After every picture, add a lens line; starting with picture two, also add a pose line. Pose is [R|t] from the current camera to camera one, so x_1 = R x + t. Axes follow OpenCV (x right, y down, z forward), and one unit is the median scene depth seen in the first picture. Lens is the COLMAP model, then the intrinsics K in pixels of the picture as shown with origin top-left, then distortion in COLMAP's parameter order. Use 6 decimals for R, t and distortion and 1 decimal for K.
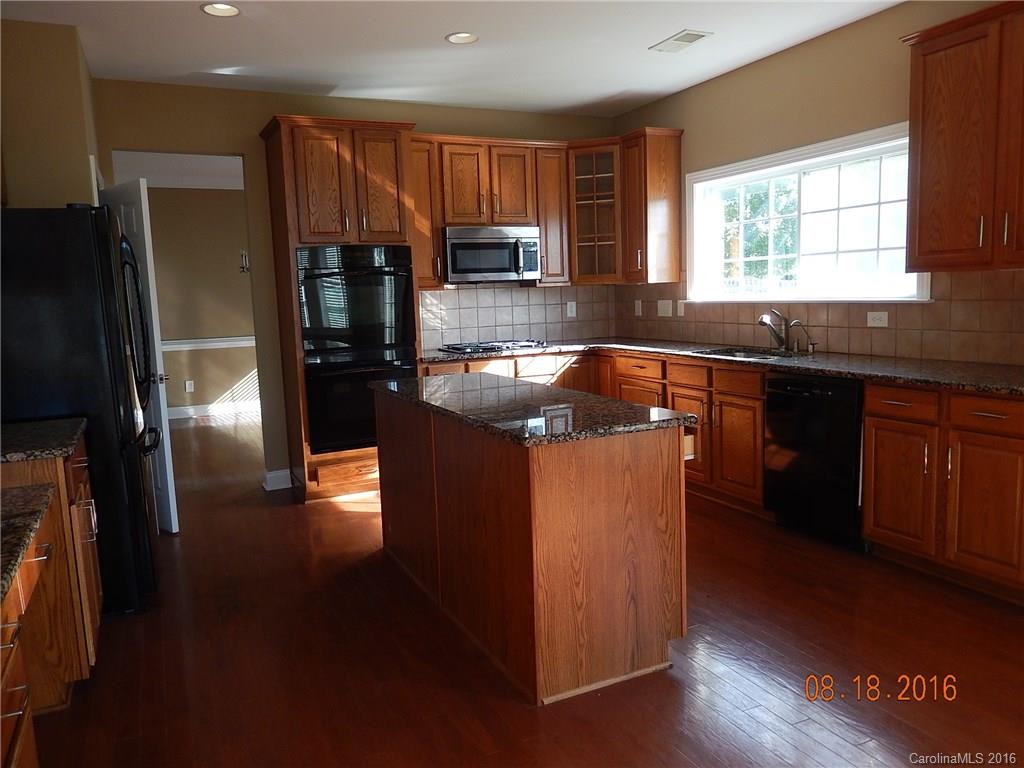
lens RADIAL K [[776.3, 0, 512.0], [0, 776.3, 384.0], [0, 0, 1]] dist [0.004310, -0.010807]
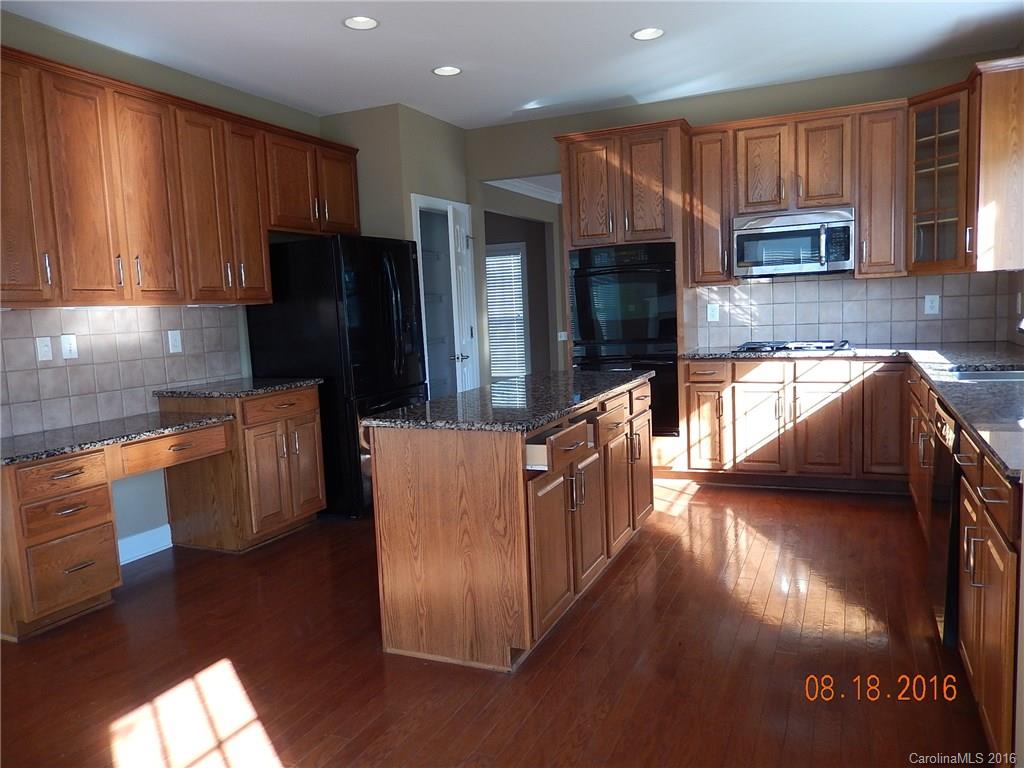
lens RADIAL K [[776.3, 0, 512.0], [0, 776.3, 384.0], [0, 0, 1]] dist [0.004310, -0.010807]
pose [[0.636302, 0.084315, -0.766819, 0.488523], [-0.072636, 0.996141, 0.049257, -0.027301], [0.768013, 0.024357, 0.639971, 0.188158]]
